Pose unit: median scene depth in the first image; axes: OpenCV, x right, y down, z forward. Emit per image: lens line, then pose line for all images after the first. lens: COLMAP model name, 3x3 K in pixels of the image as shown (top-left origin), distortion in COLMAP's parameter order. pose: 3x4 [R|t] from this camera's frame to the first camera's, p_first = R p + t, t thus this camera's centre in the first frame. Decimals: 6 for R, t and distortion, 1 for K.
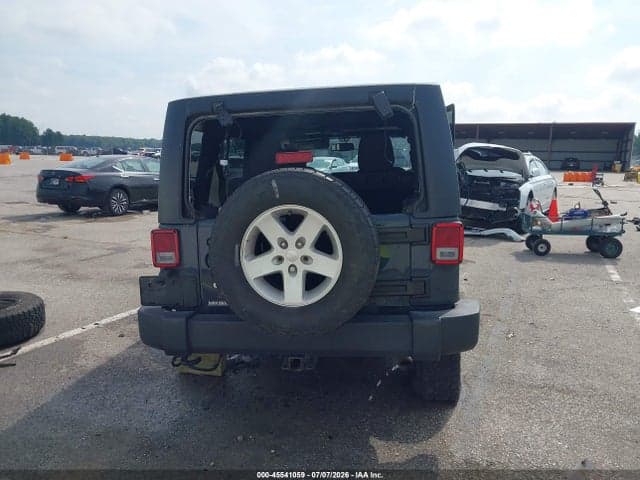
lens RADIAL K [[505.7, 0, 319.6], [0, 505.7, 251.8], [0, 0, 1]] dist [0.037096, -0.074405]
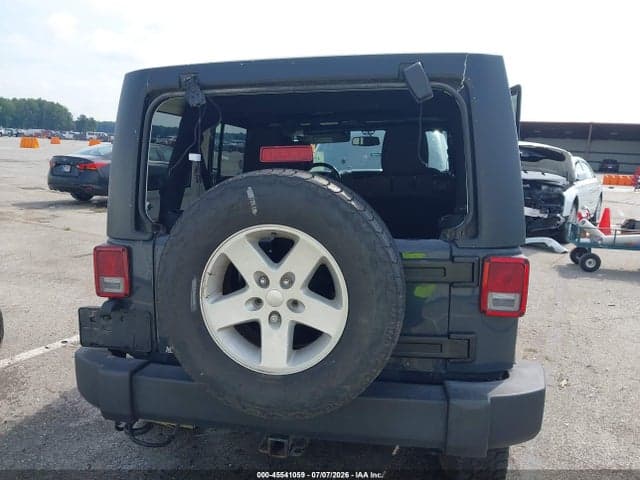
lens RADIAL K [[501.2, 0, 316.7], [0, 501.2, 252.0], [0, 0, 1]] dist [0.028563, -0.058284]
pose [[0.997725, 0.041544, -0.053085, 0.030616], [-0.040704, 0.999030, 0.016826, -0.059710], [0.053732, -0.014627, 0.998448, 0.286927]]
